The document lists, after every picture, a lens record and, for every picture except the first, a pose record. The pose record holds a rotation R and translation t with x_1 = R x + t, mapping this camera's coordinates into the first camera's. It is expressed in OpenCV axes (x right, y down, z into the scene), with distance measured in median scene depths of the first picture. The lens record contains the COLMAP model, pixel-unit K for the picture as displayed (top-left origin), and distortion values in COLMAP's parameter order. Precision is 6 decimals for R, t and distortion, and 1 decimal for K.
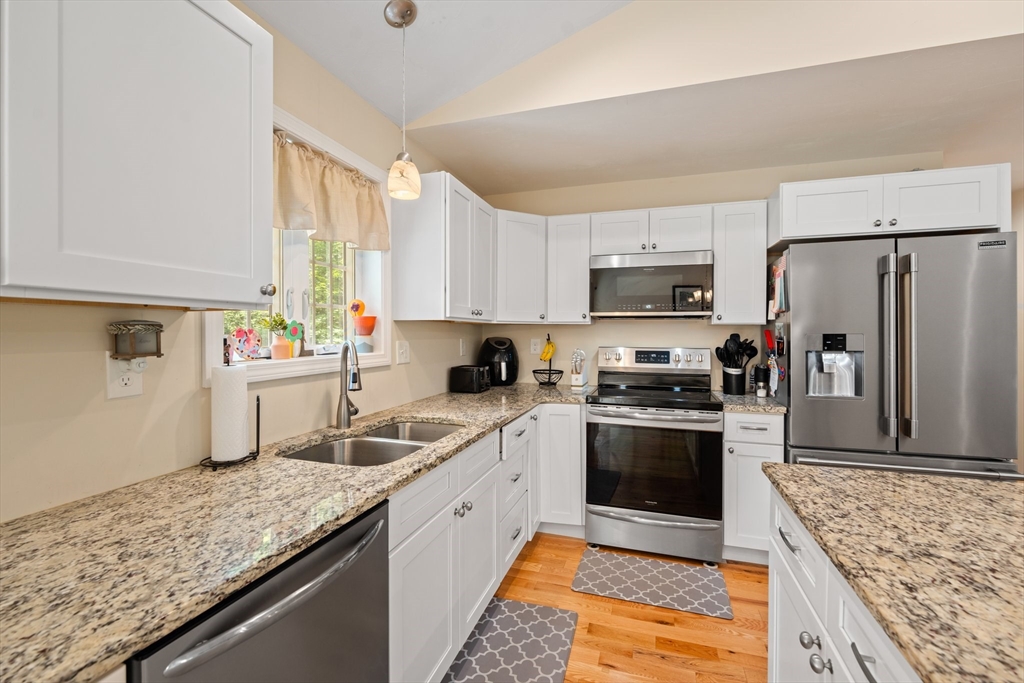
lens RADIAL K [[436.6, 0, 514.8], [0, 436.6, 330.0], [0, 0, 1]] dist [-0.009975, 0.000110]
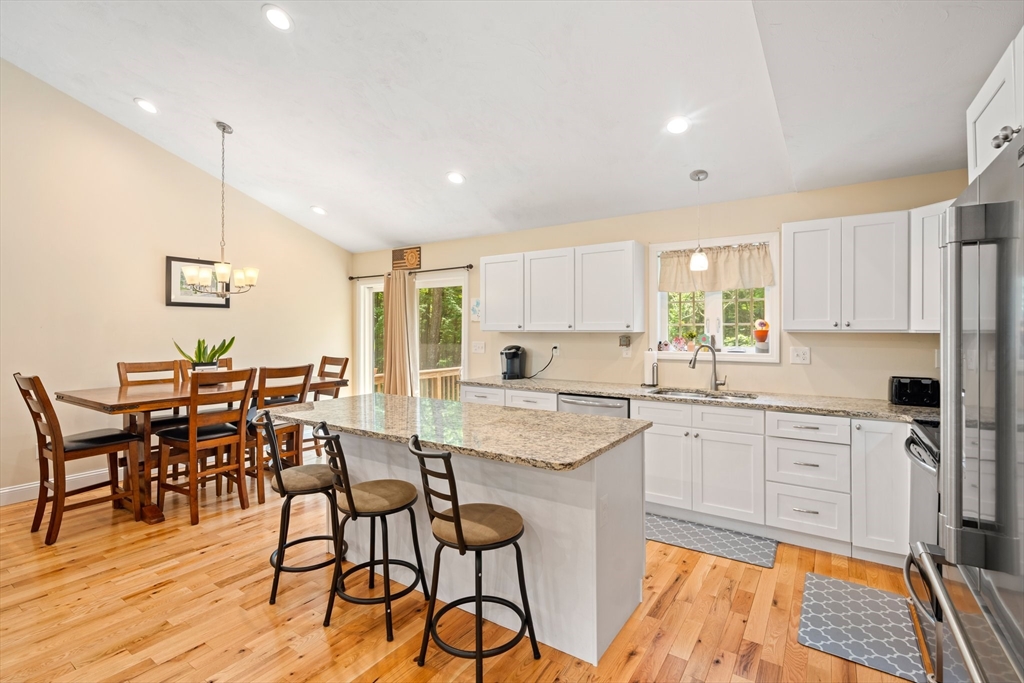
lens RADIAL K [[471.9, 0, 512.5], [0, 471.9, 333.9], [0, 0, 1]] dist [-0.000491, 0.000125]
pose [[-0.274556, 0.002845, -0.961567, 1.259501], [-0.003881, 0.999984, 0.004066, -0.017520], [0.961563, 0.004848, -0.274541, 0.499821]]
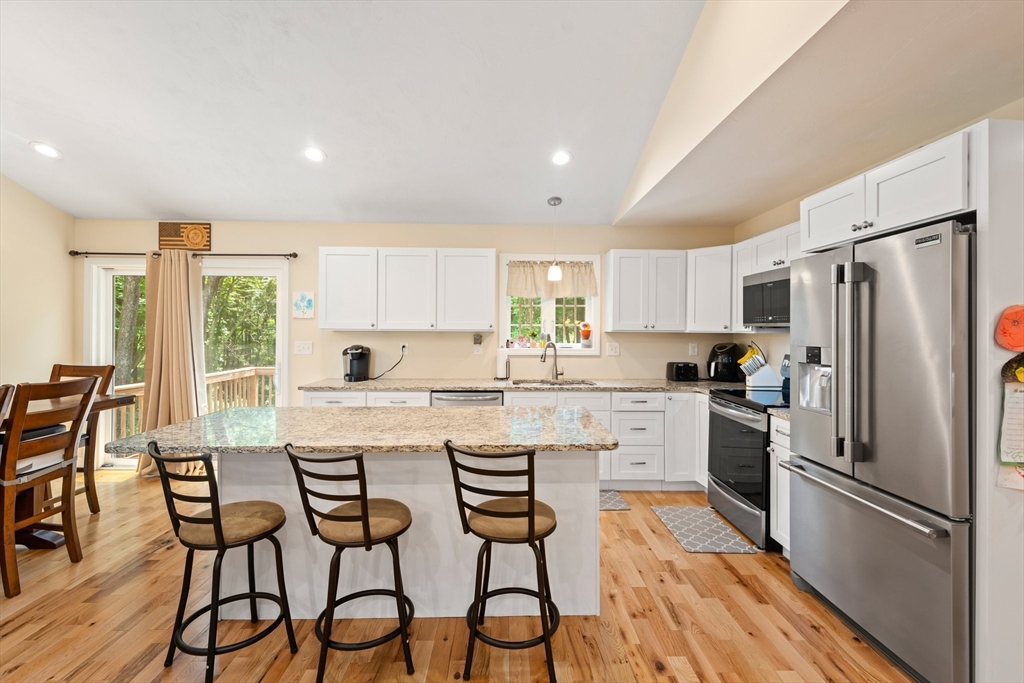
lens RADIAL K [[461.1, 0, 513.1], [0, 461.1, 333.2], [0, 0, 1]] dist [0.016833, -0.007797]
pose [[0.329276, 0.004340, -0.944224, 1.267831], [-0.007613, 0.999969, 0.001941, -0.015712], [0.944203, 0.006549, 0.329299, -0.006447]]
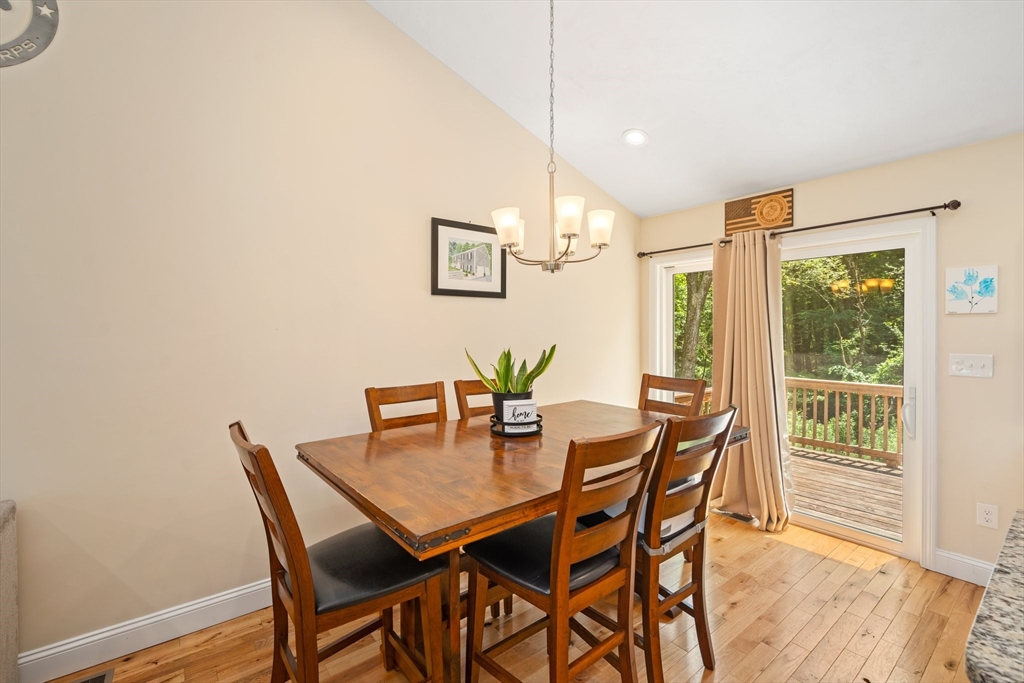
lens RADIAL K [[449.7, 0, 512.2], [0, 449.7, 333.4], [0, 0, 1]] dist [-0.000584, -0.000142]
pose [[-0.556073, 0.004606, -0.831121, 0.724324], [-0.001199, 0.999979, 0.006344, -0.024098], [0.831133, 0.004524, -0.556056, -0.445626]]
